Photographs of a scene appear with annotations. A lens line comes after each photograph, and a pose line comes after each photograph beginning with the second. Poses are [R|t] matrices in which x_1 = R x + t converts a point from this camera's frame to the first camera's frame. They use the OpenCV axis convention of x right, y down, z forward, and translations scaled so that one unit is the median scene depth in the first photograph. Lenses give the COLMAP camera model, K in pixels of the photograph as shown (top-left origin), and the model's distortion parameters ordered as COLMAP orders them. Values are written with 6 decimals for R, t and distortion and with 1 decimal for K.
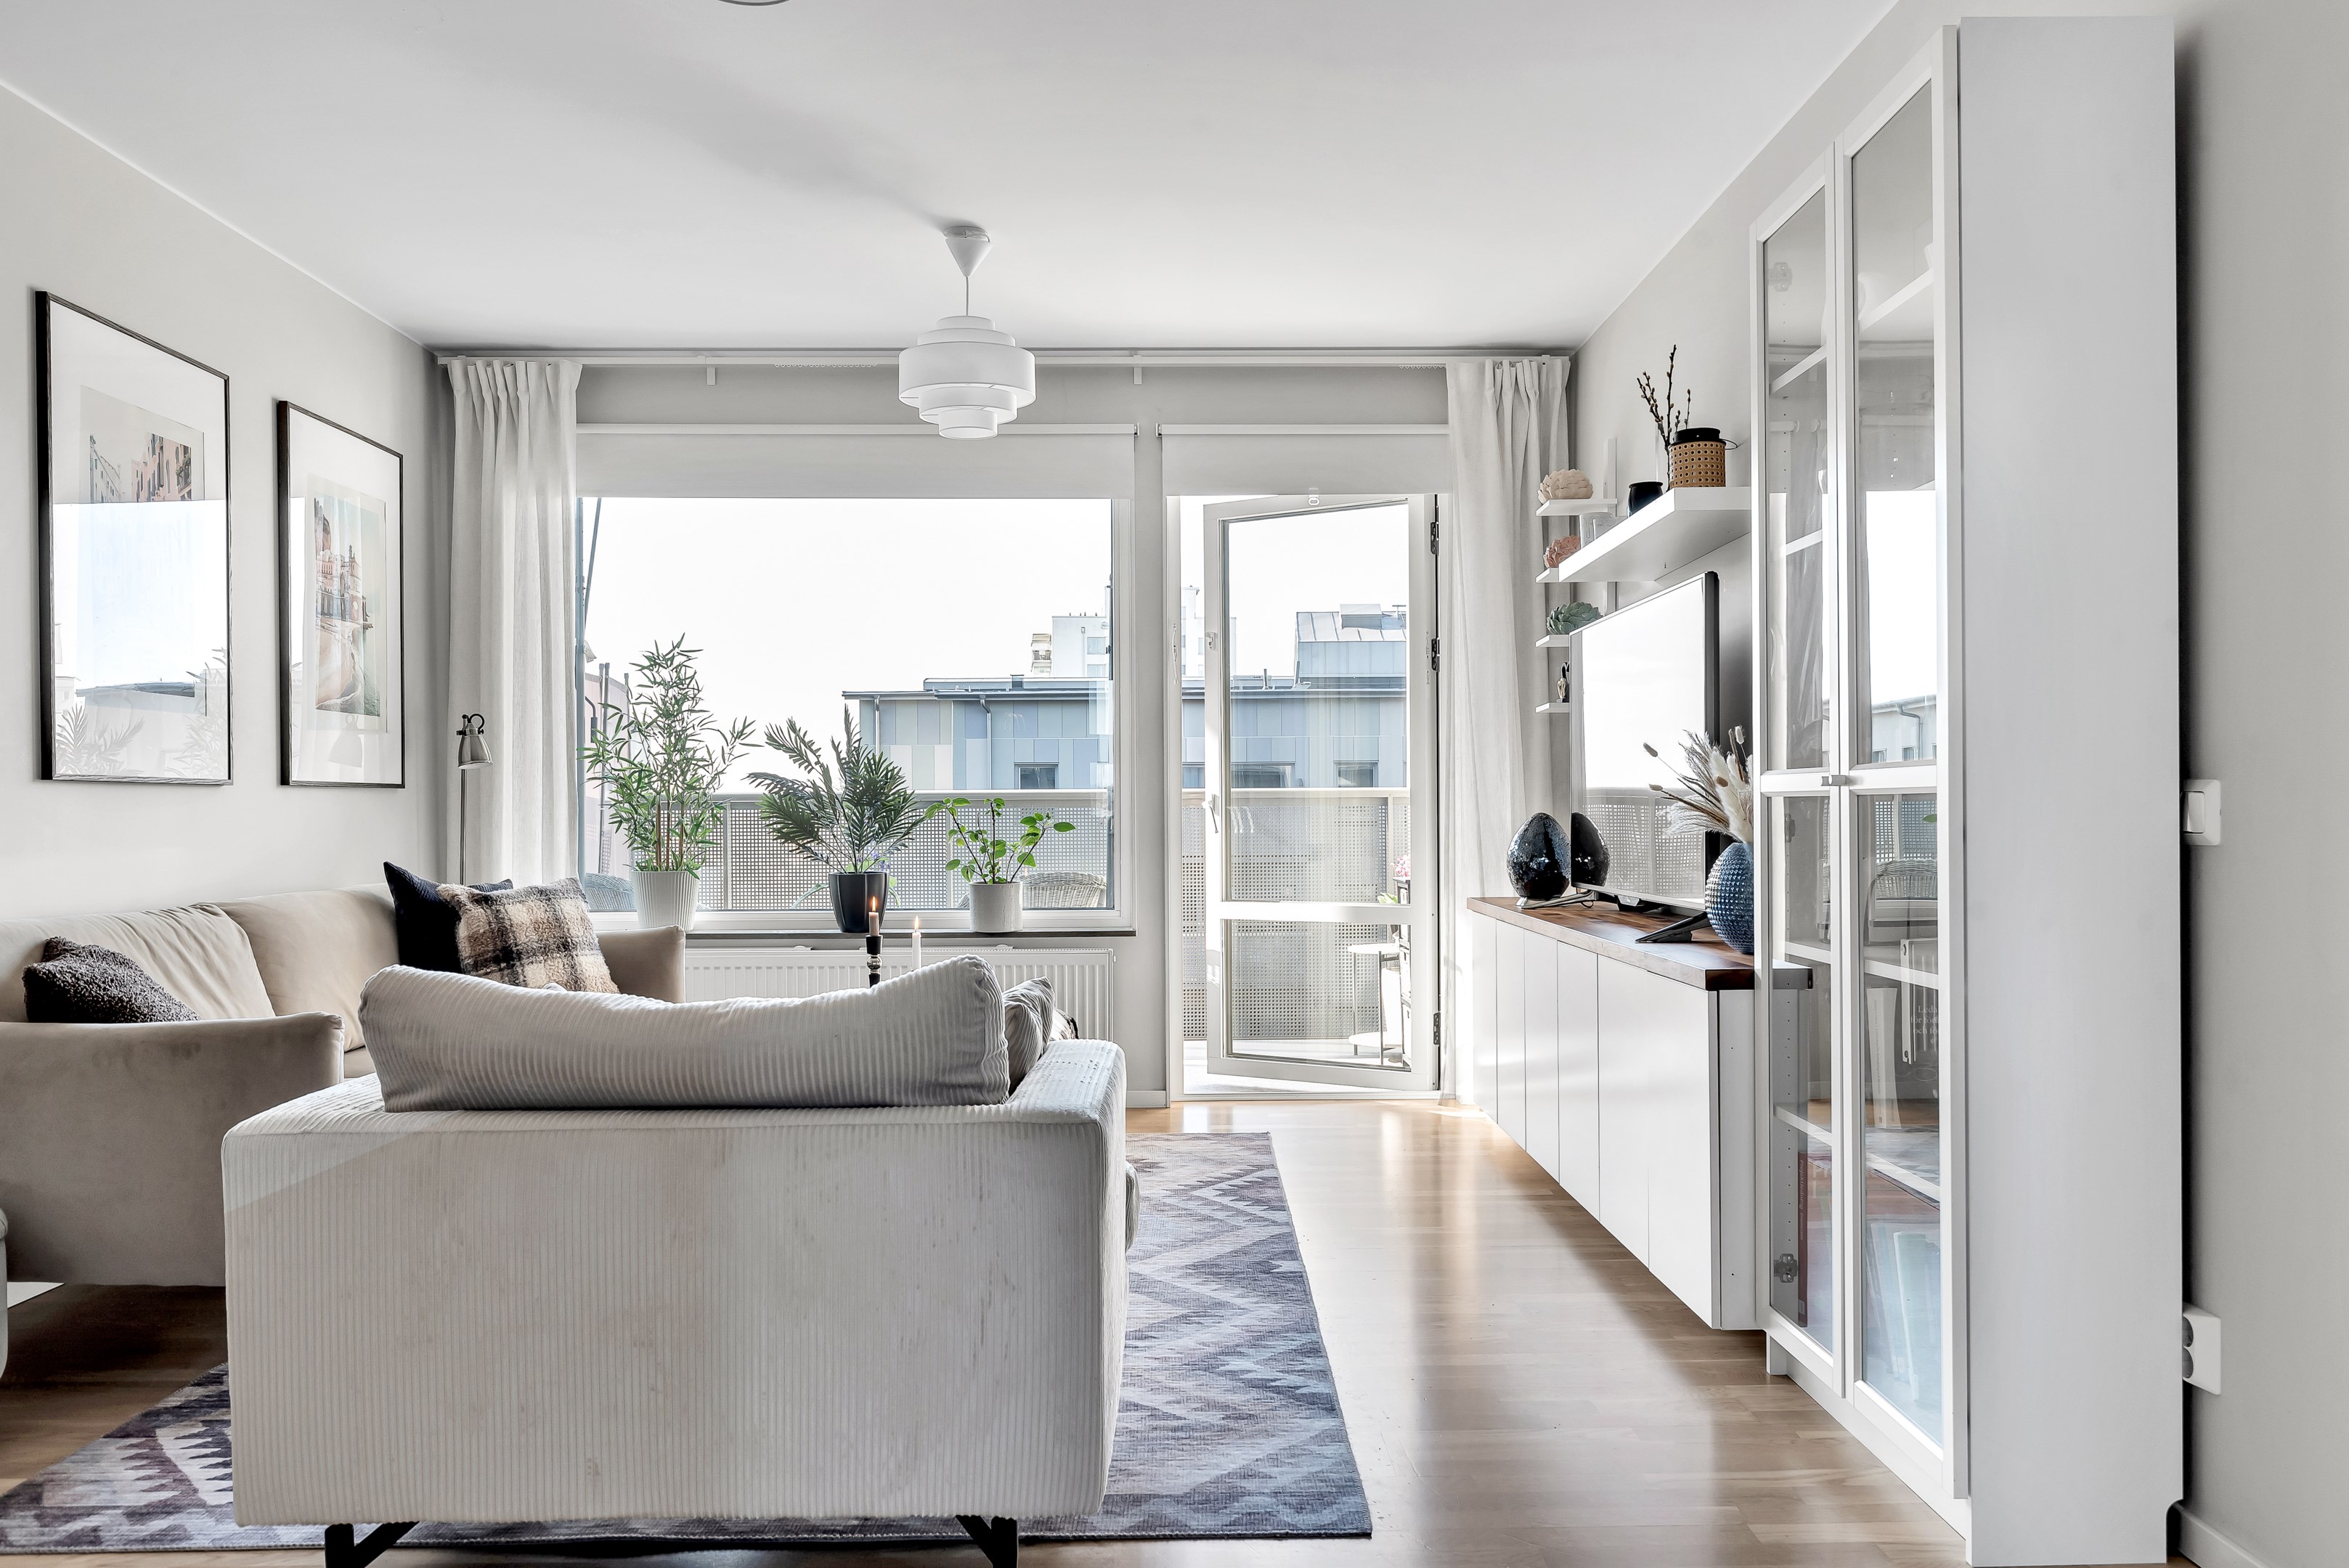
lens RADIAL K [[1775.2, 0, 1208.8], [0, 1775.2, 826.6], [0, 0, 1]] dist [-0.006435, 0.003936]
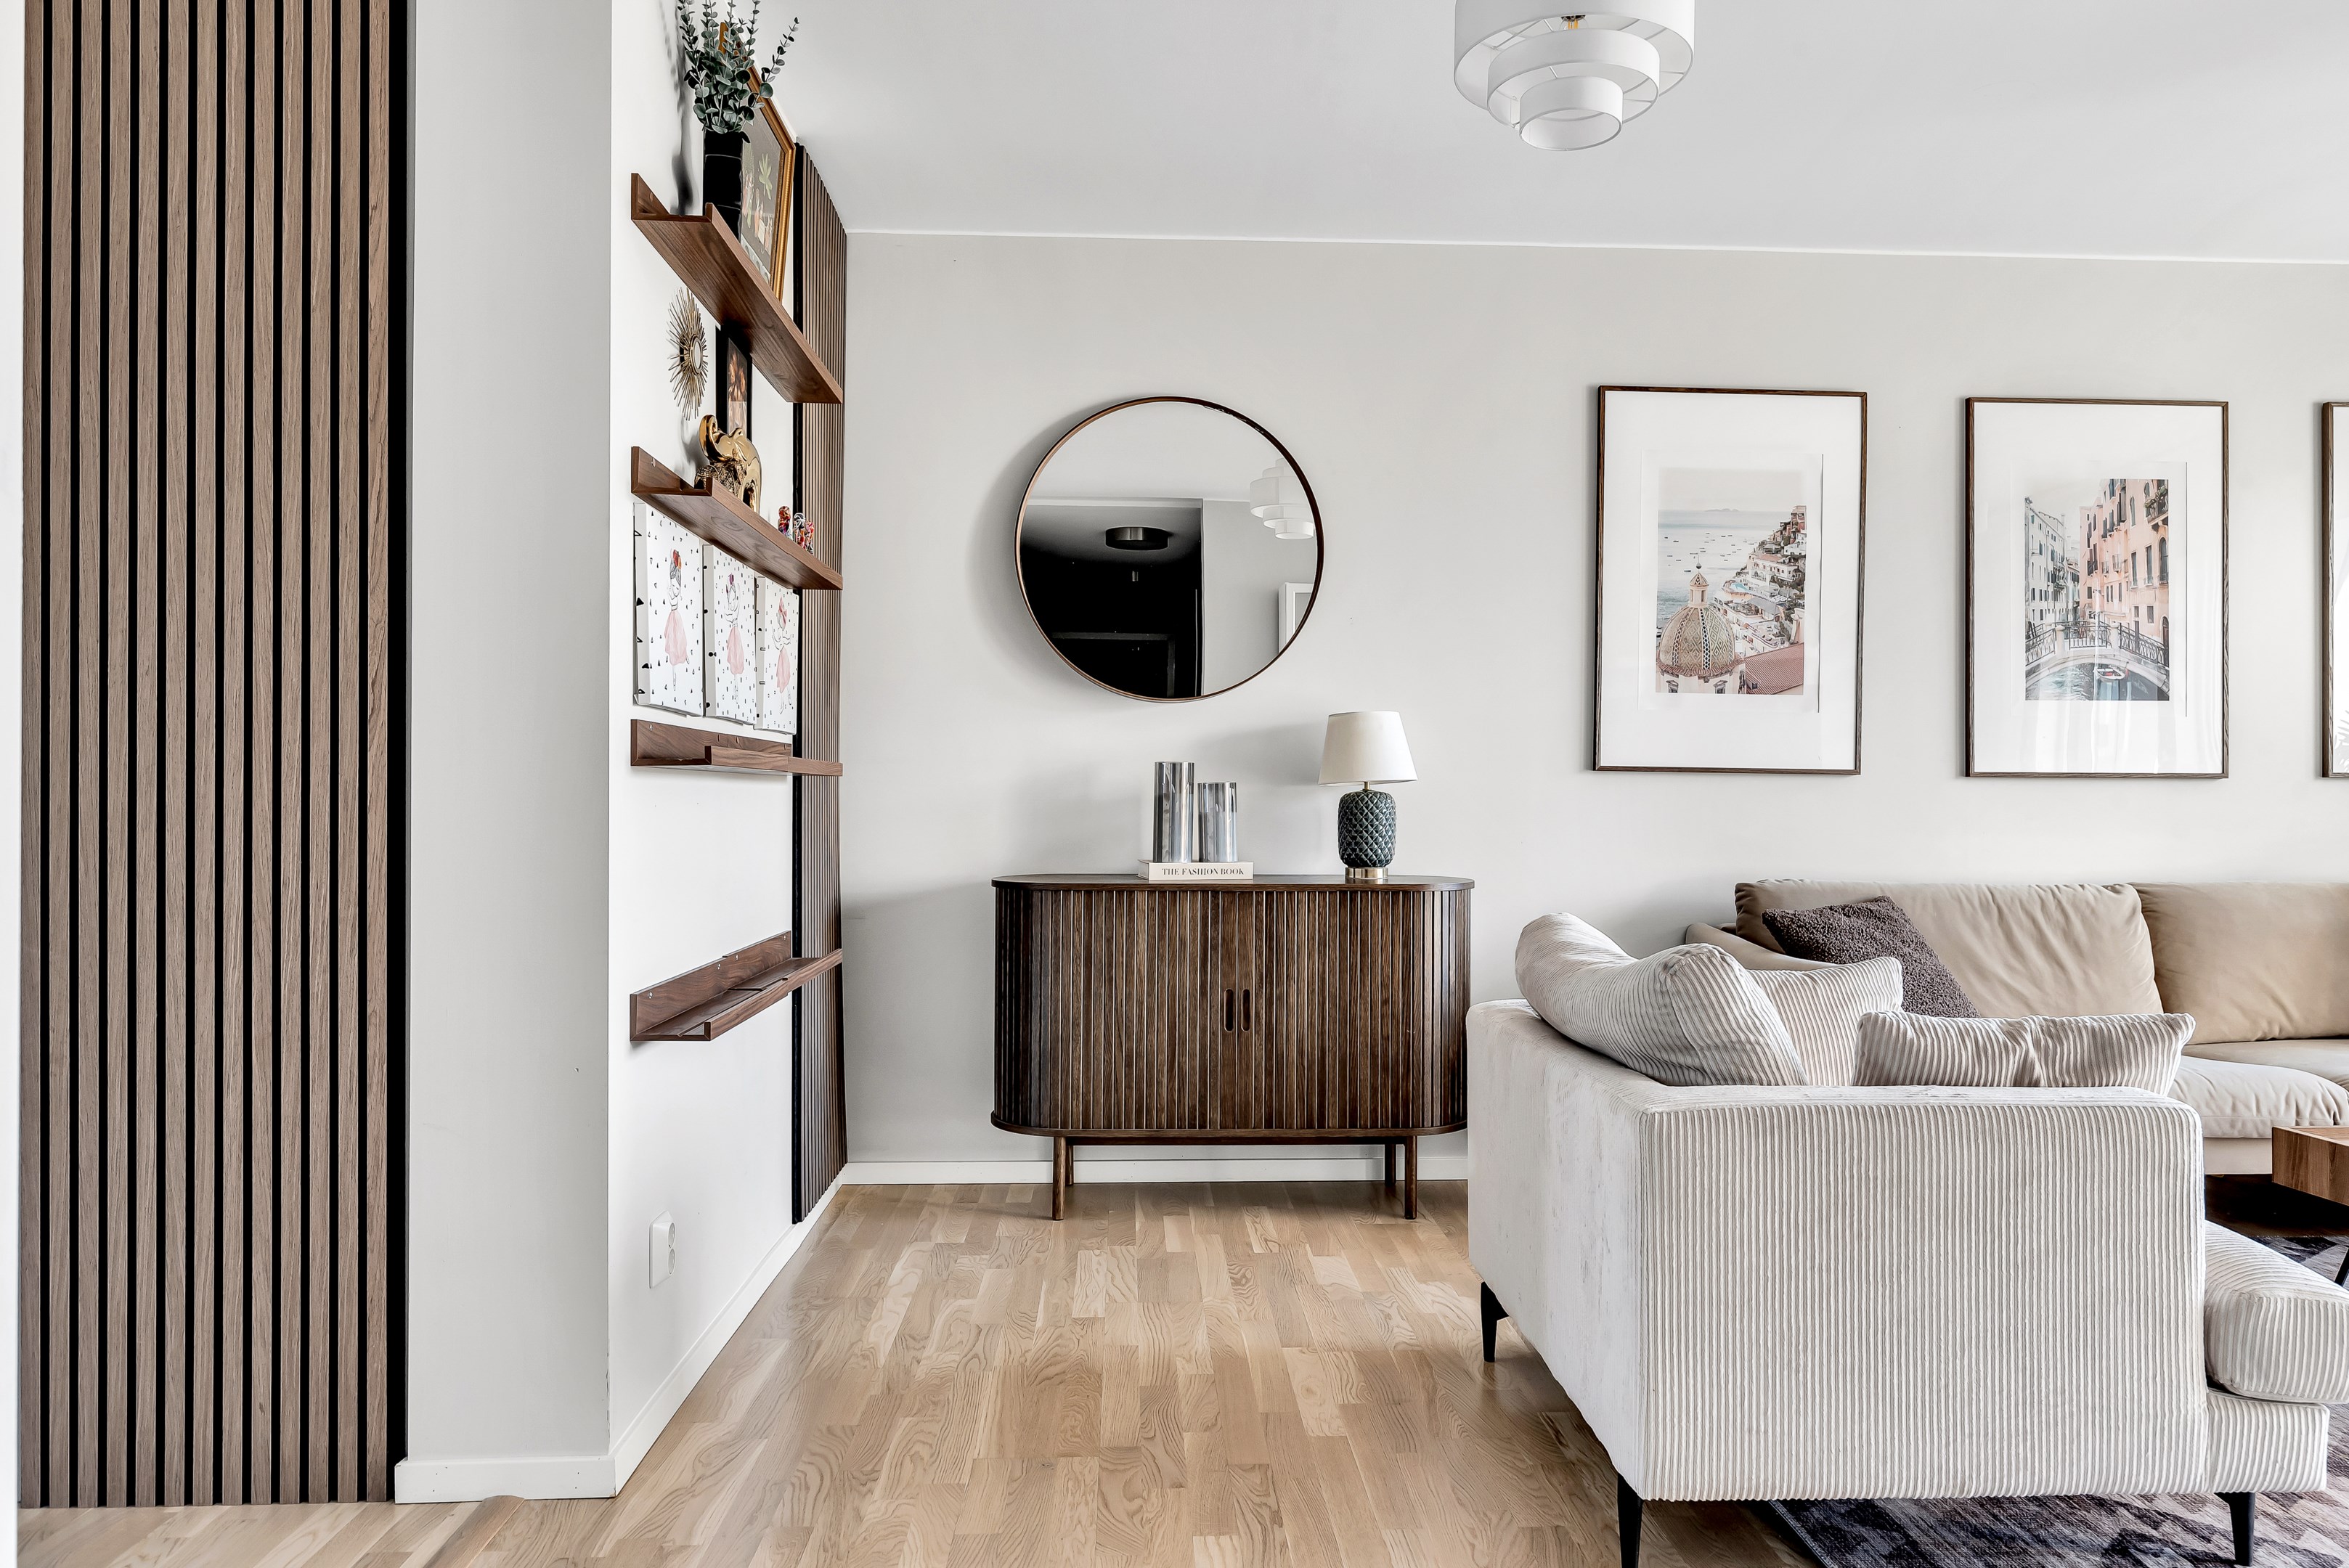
lens RADIAL K [[1543.8, 0, 1173.5], [0, 1543.8, 802.4], [0, 0, 1]] dist [-0.002781, -0.000817]
pose [[0.018701, 0.007266, -0.999799, 0.293272], [-0.012699, 0.999895, 0.007029, -0.005420], [0.999744, 0.012565, 0.018791, 0.261192]]
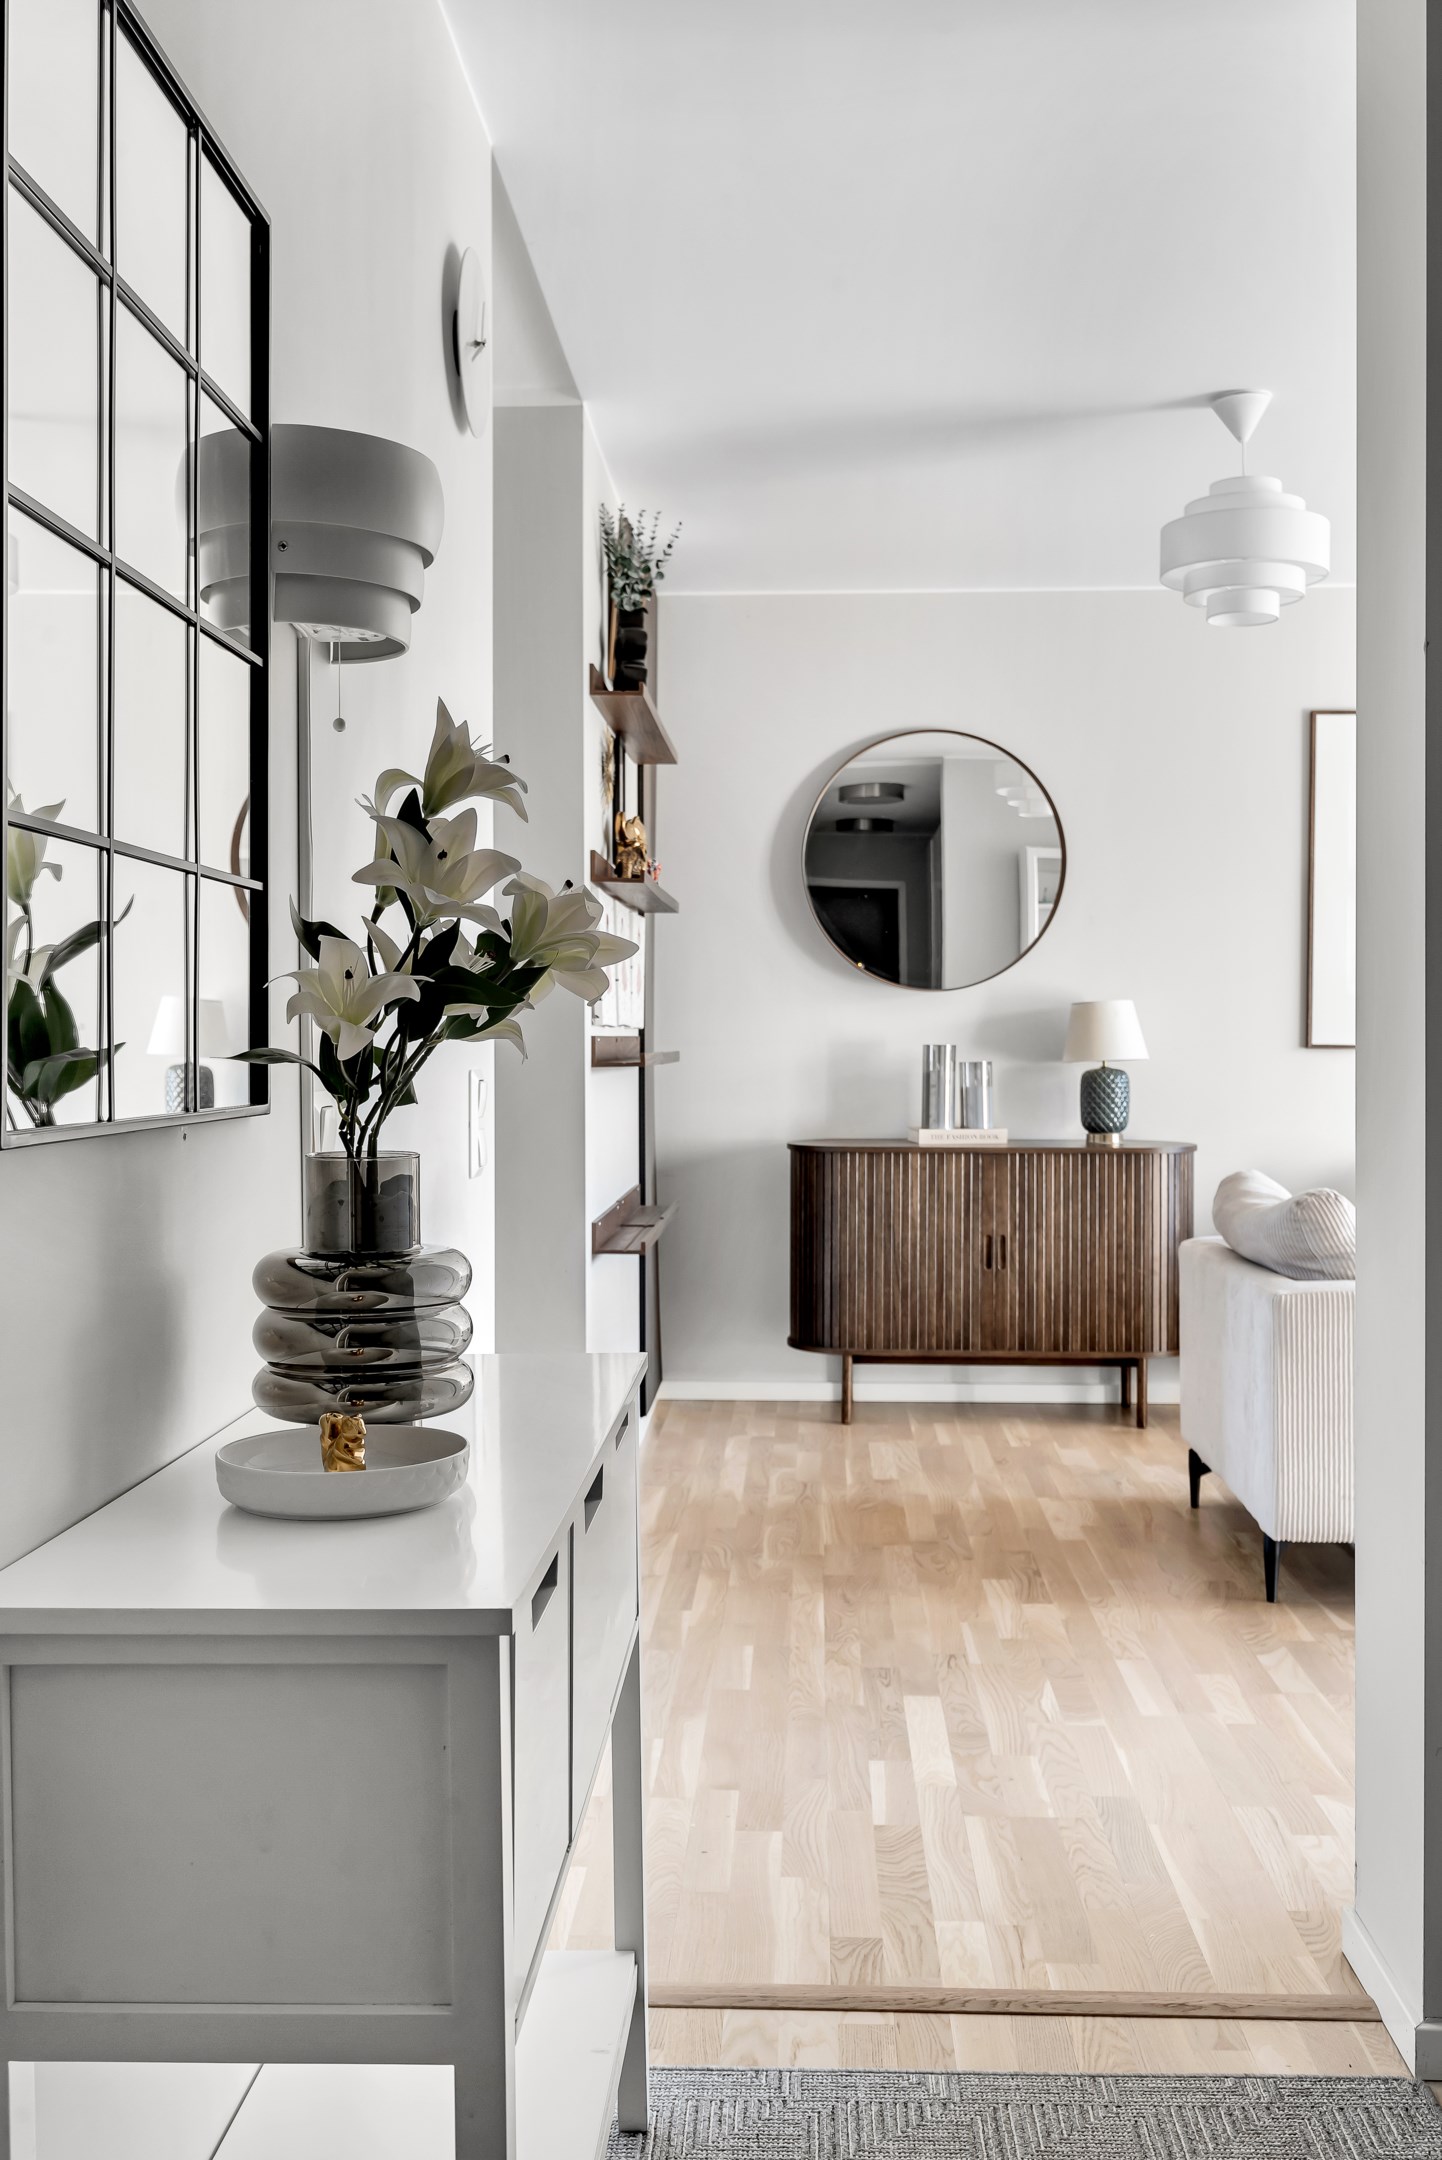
lens RADIAL K [[1773.5, 0, 724.2], [0, 1773.5, 1079.8], [0, 0, 1]] dist [-0.004189, 0.007054]
pose [[-0.074063, 0.023920, -0.996967, 0.543757], [-0.007658, 0.999669, 0.024554, -0.021727], [0.997224, 0.009454, -0.073855, 0.230690]]
